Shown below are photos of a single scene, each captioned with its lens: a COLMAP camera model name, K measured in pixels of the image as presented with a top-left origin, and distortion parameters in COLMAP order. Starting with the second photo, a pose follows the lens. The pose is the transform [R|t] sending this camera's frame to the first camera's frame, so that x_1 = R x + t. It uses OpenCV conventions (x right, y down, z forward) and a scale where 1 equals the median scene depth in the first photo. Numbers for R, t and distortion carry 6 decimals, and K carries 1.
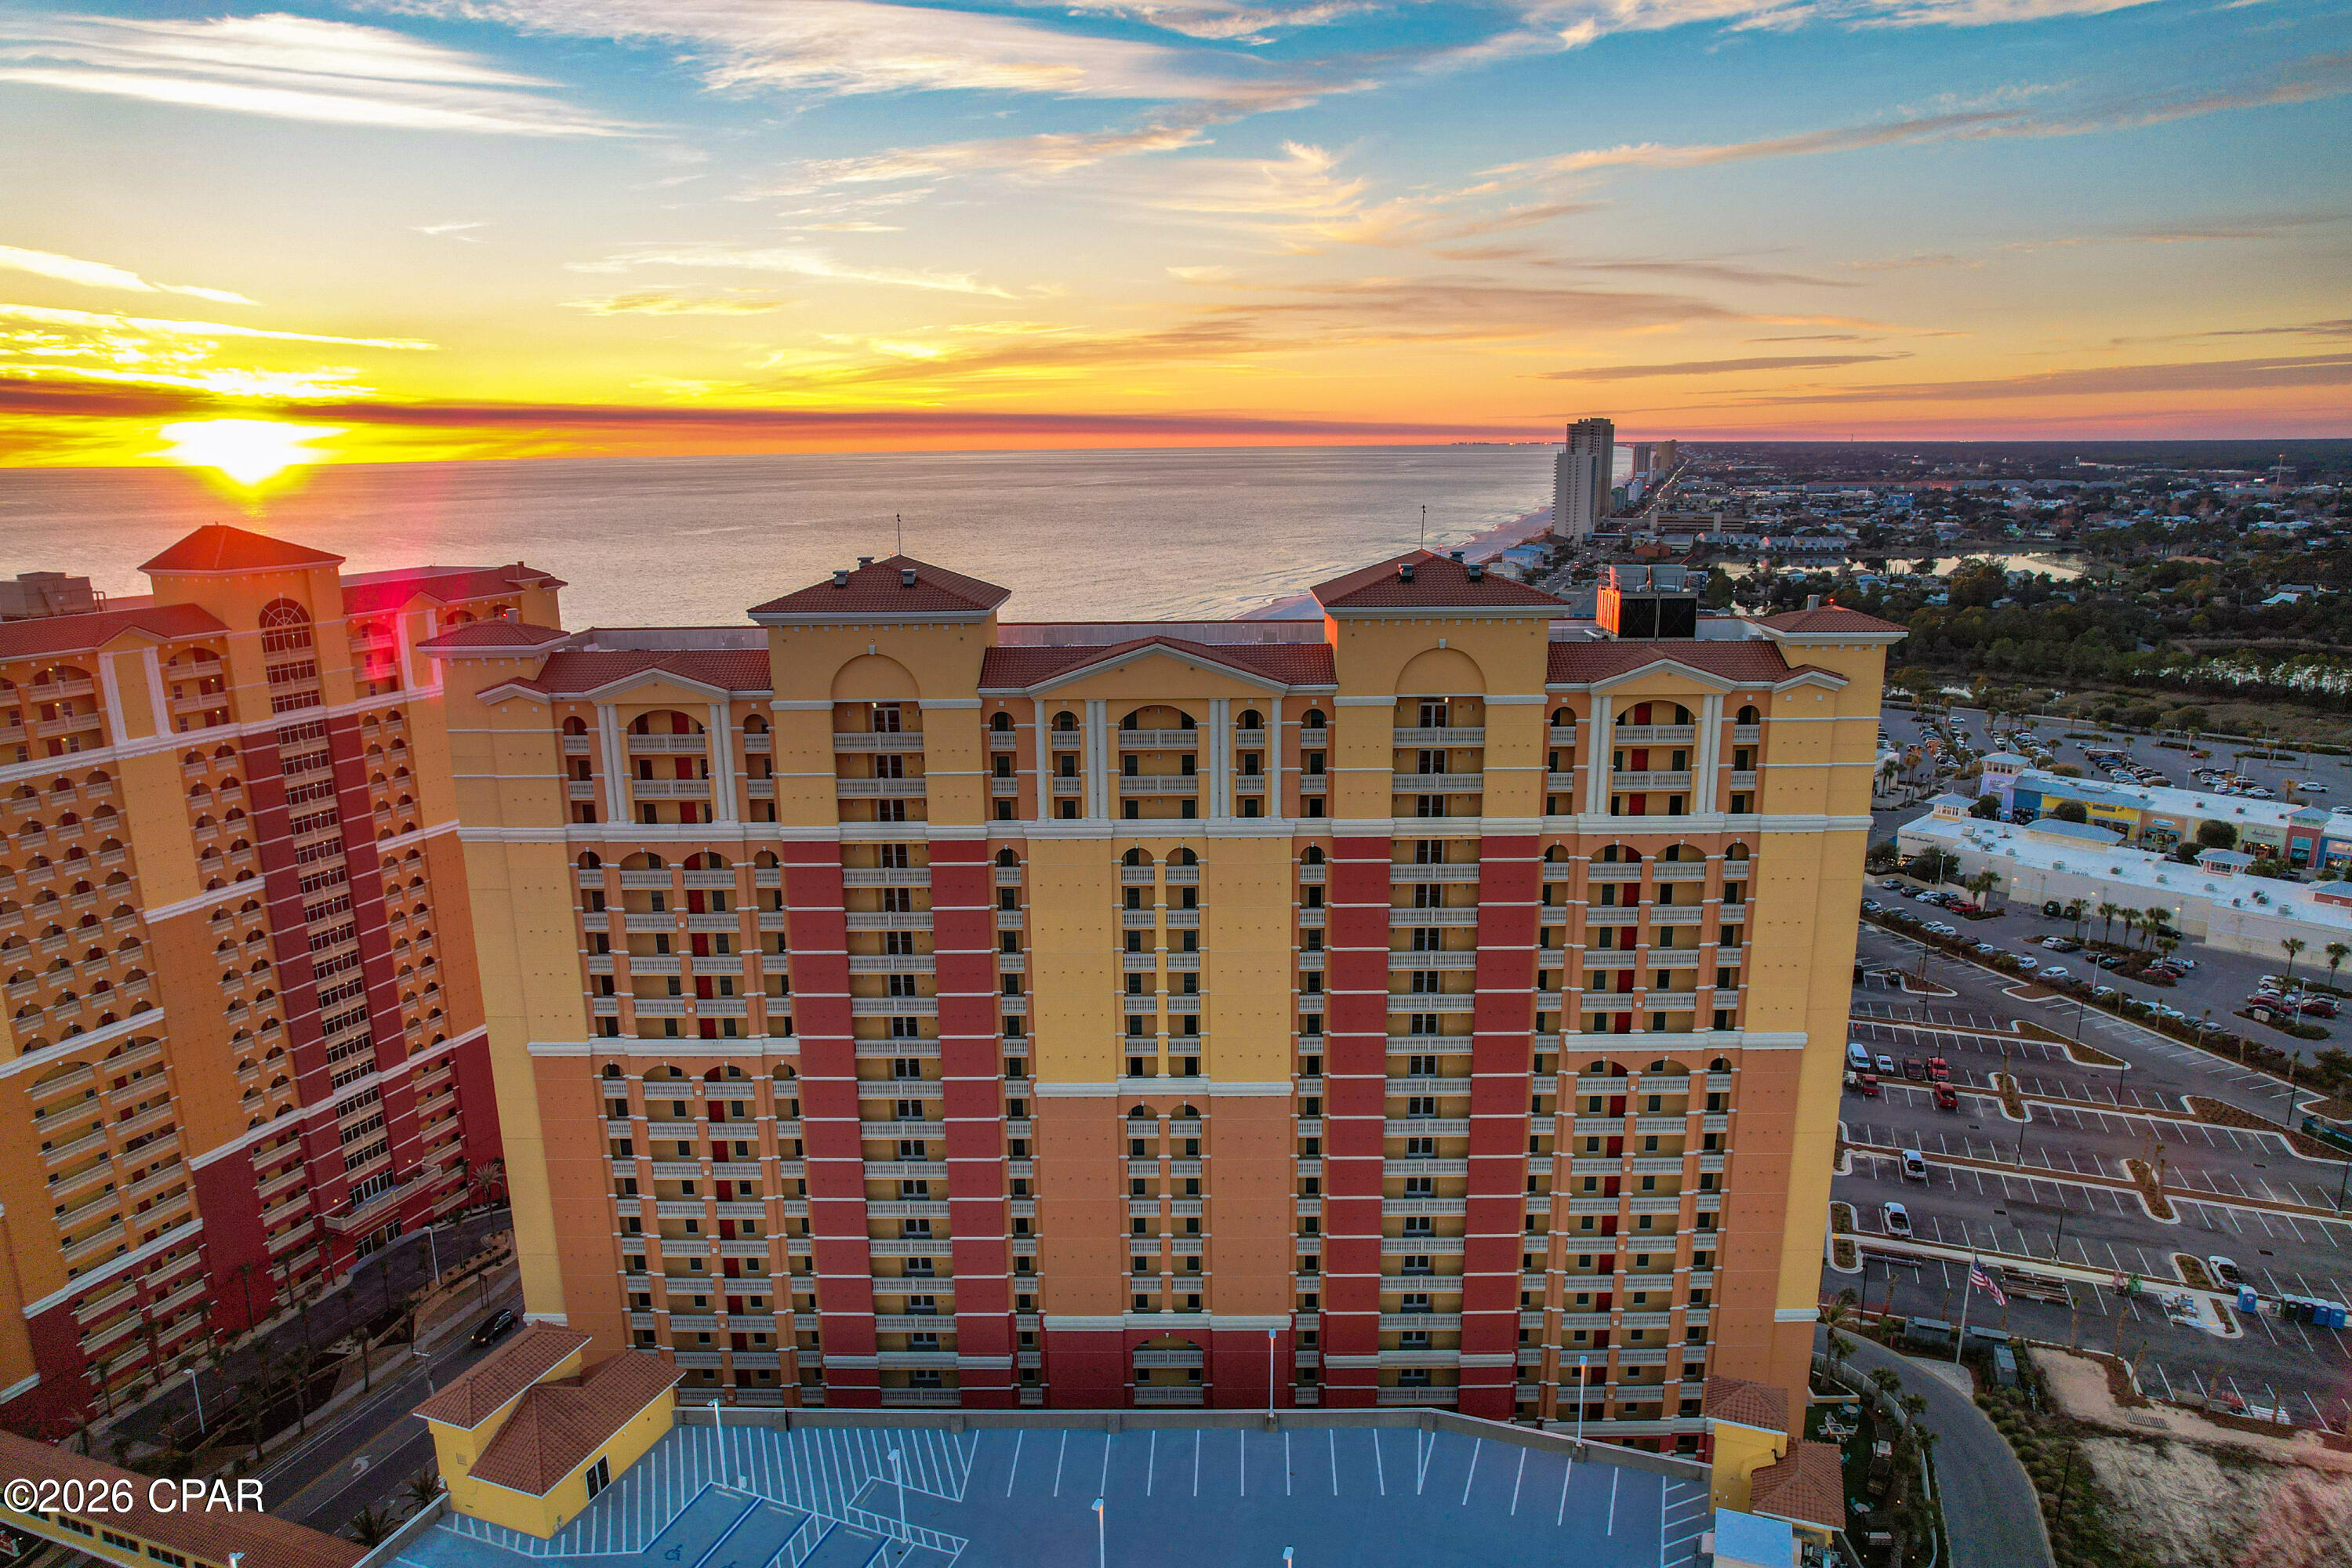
lens RADIAL K [[1500.7, 0, 1178.9], [0, 1500.7, 797.1], [0, 0, 1]] dist [-0.061913, 0.052445]
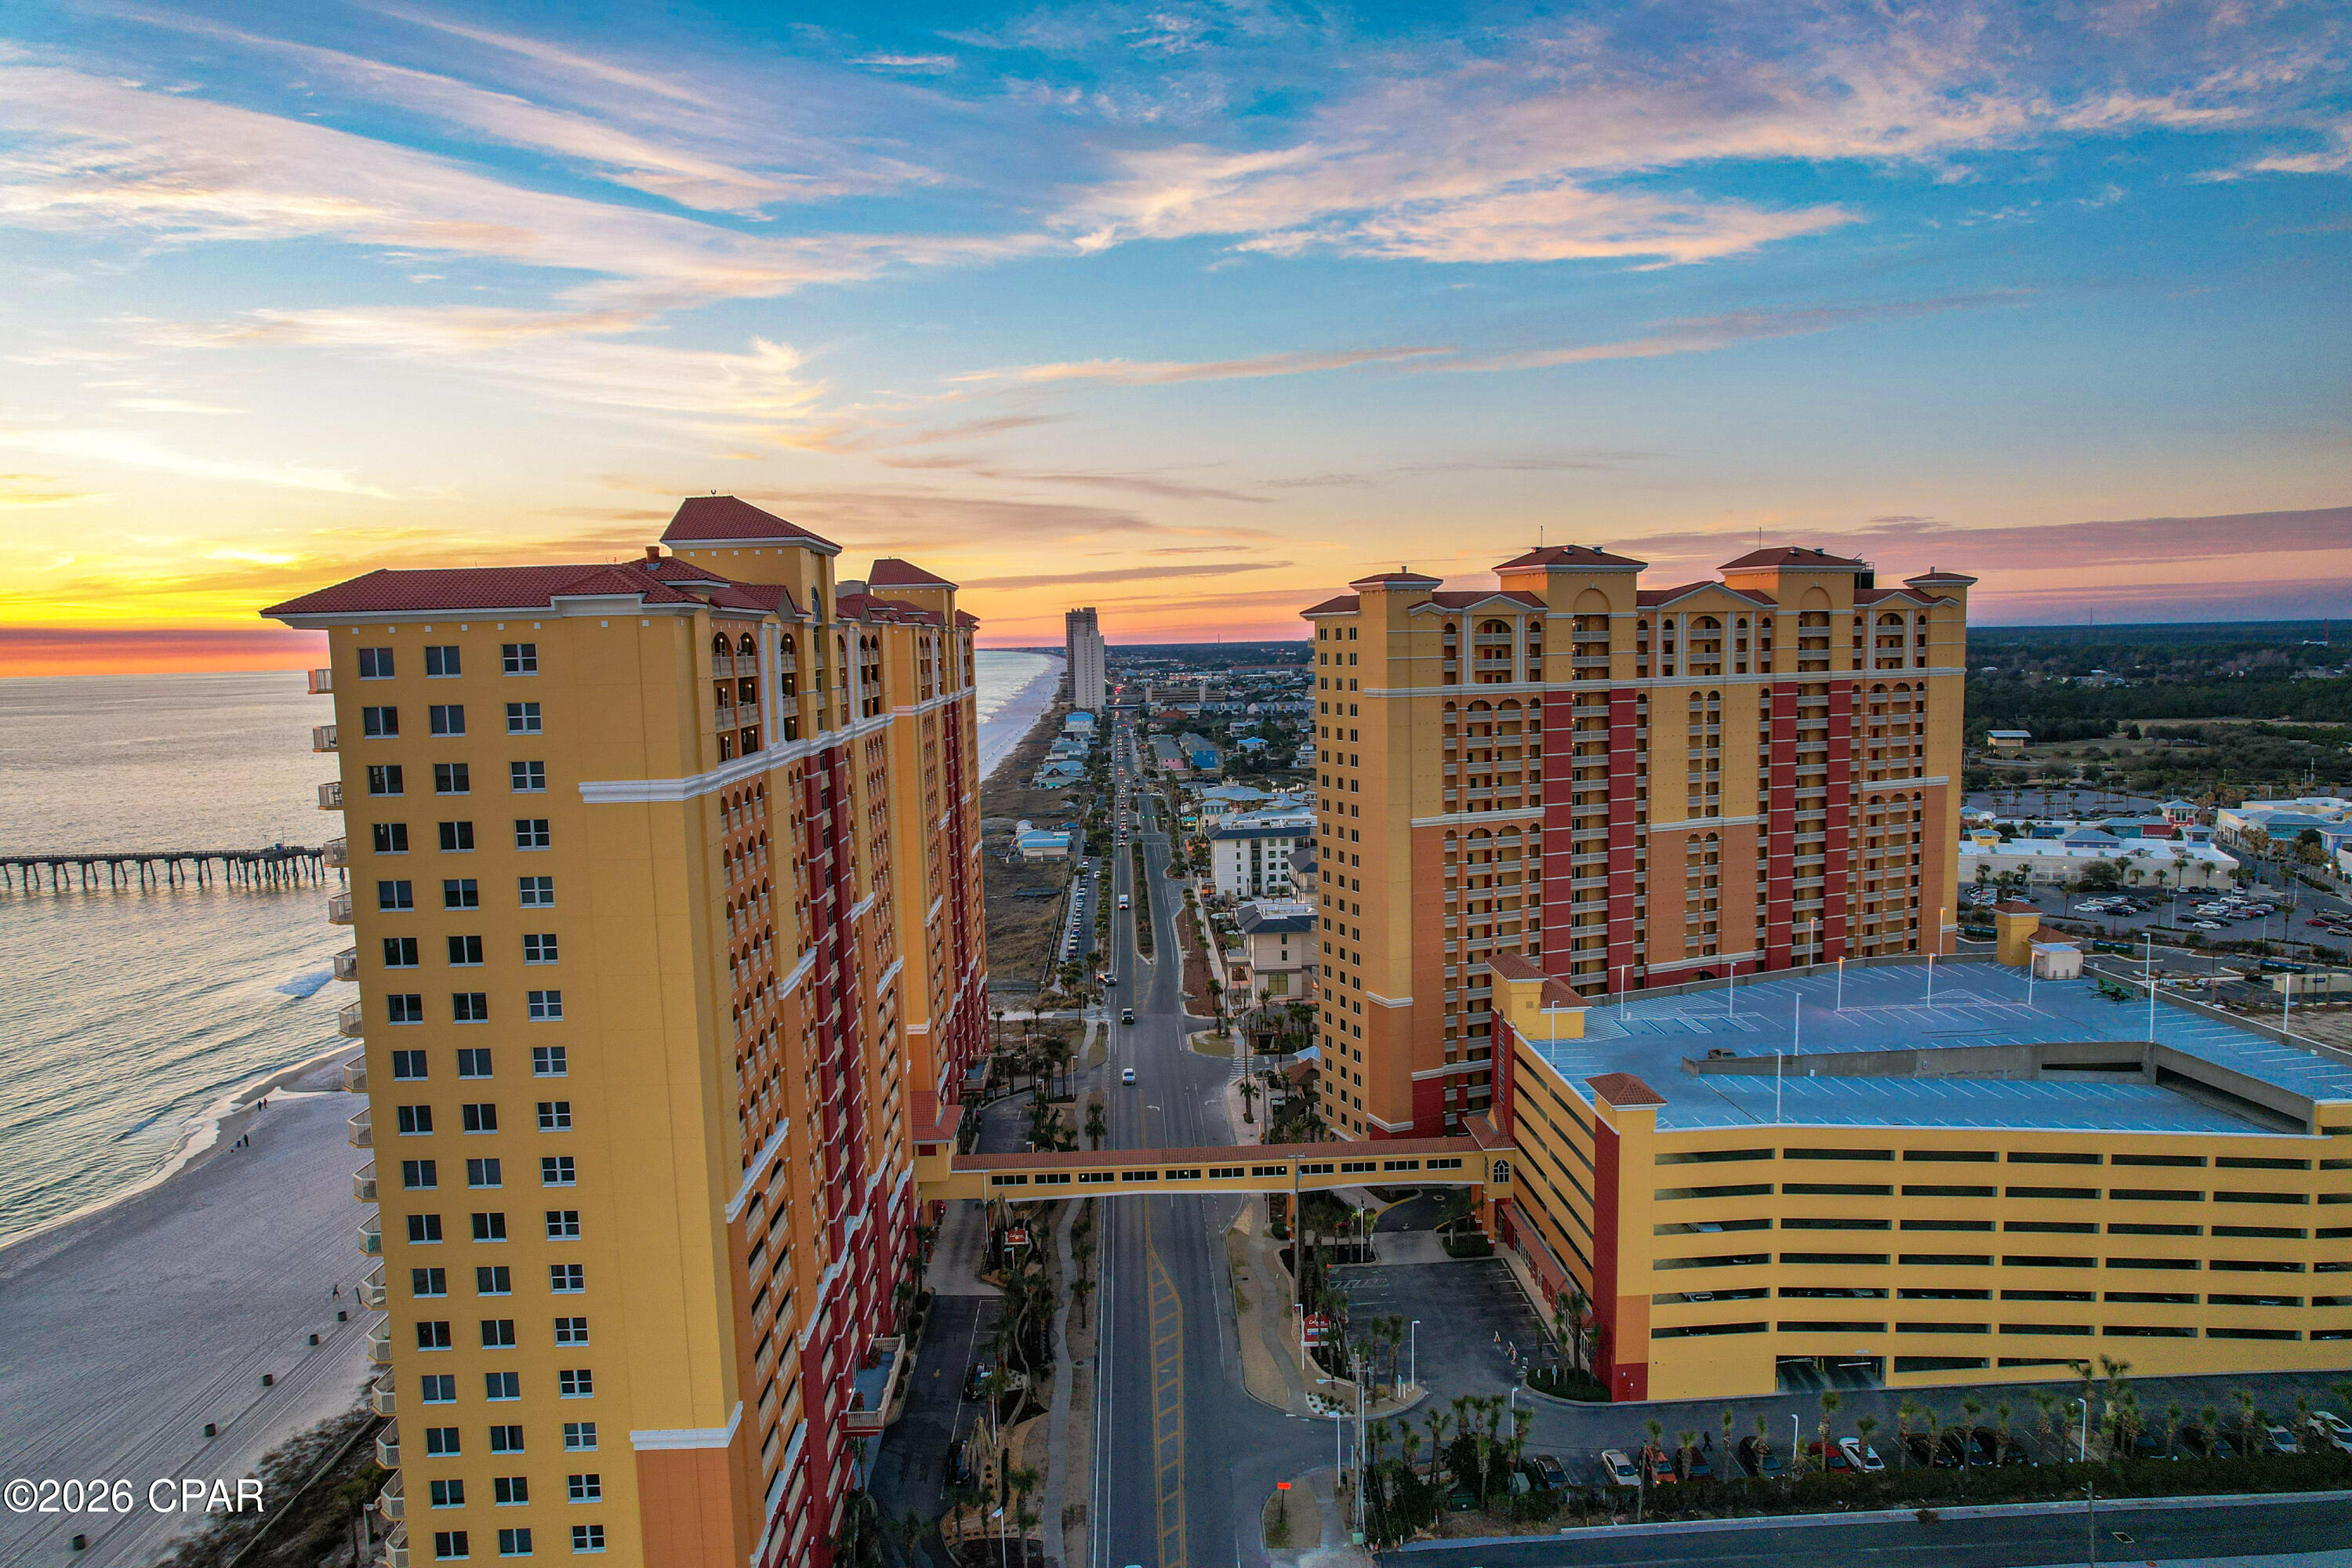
lens RADIAL K [[1500.7, 0, 1189.2], [0, 1500.7, 809.0], [0, 0, 1]] dist [-0.061913, 0.052445]
pose [[0.917970, -0.054292, 0.392917, -1.305313], [0.104009, 0.988873, -0.106358, 0.300872], [-0.382771, 0.138500, 0.913402, -0.453021]]
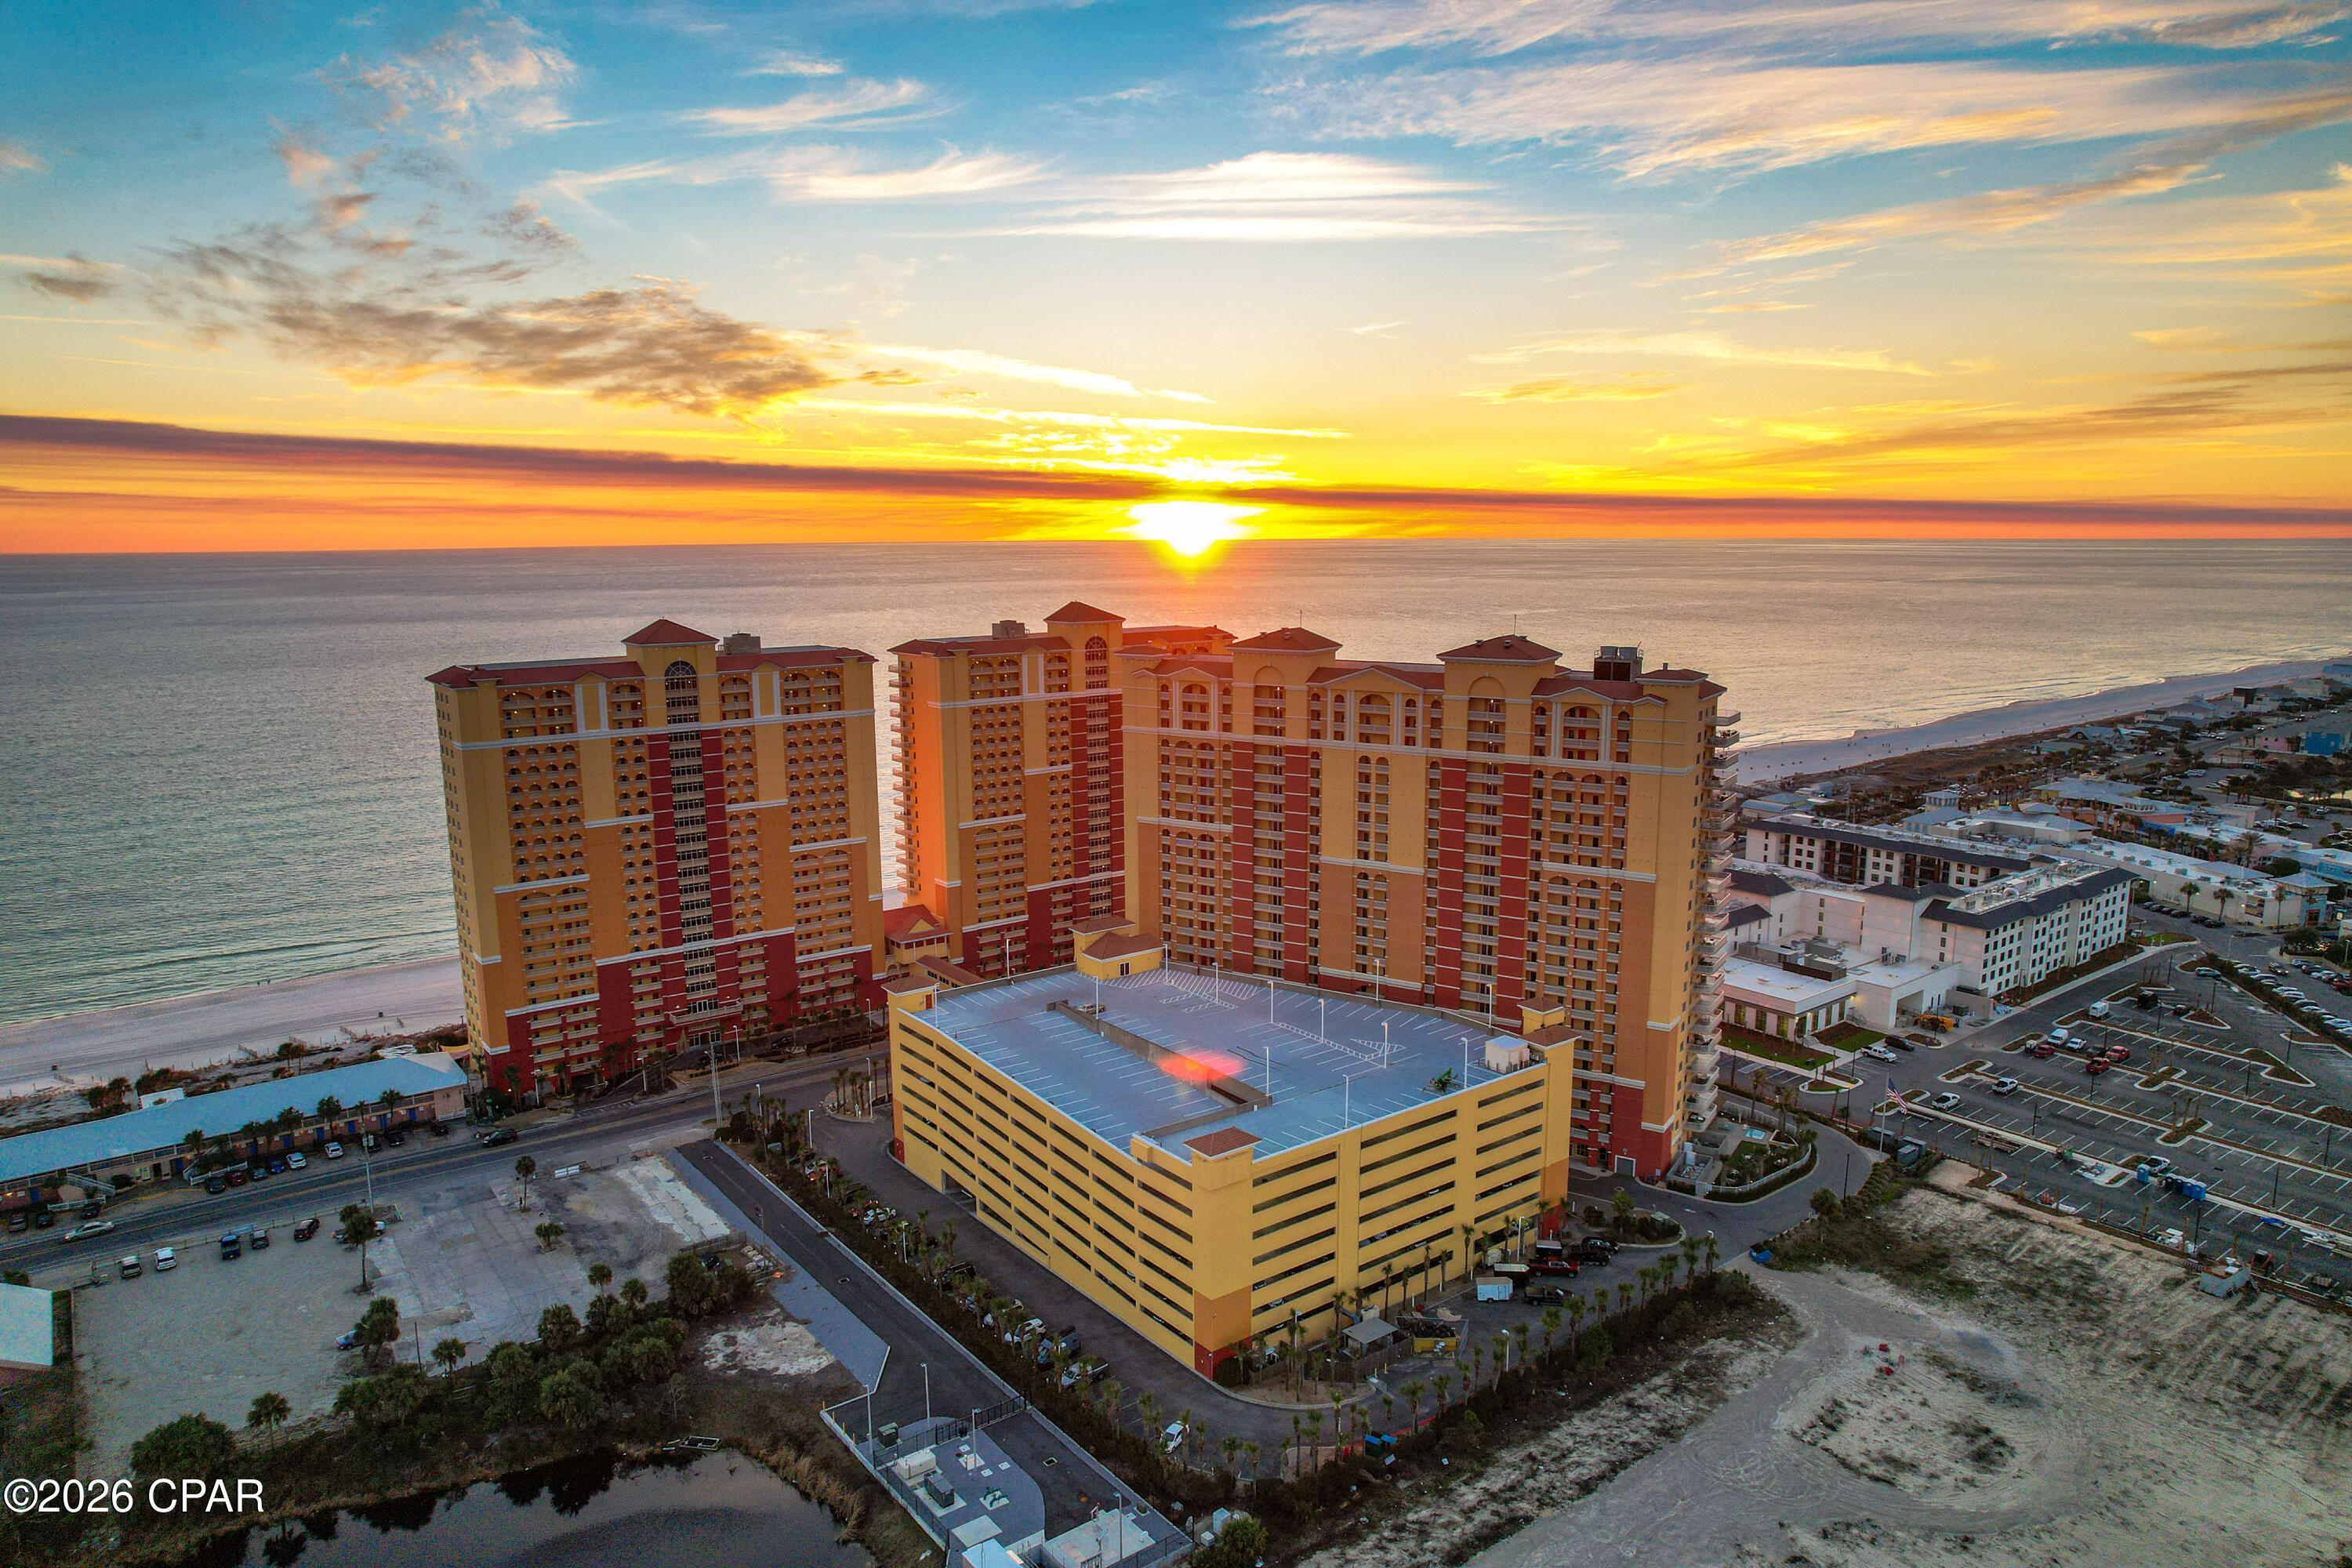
lens RADIAL K [[1500.7, 0, 1190.0], [0, 1500.7, 804.1], [0, 0, 1]] dist [-0.061913, 0.052445]
pose [[0.851310, 0.100373, -0.514973, 0.889850], [-0.125666, 0.991968, -0.014397, 0.165863], [0.509391, 0.076971, 0.857086, -1.059512]]
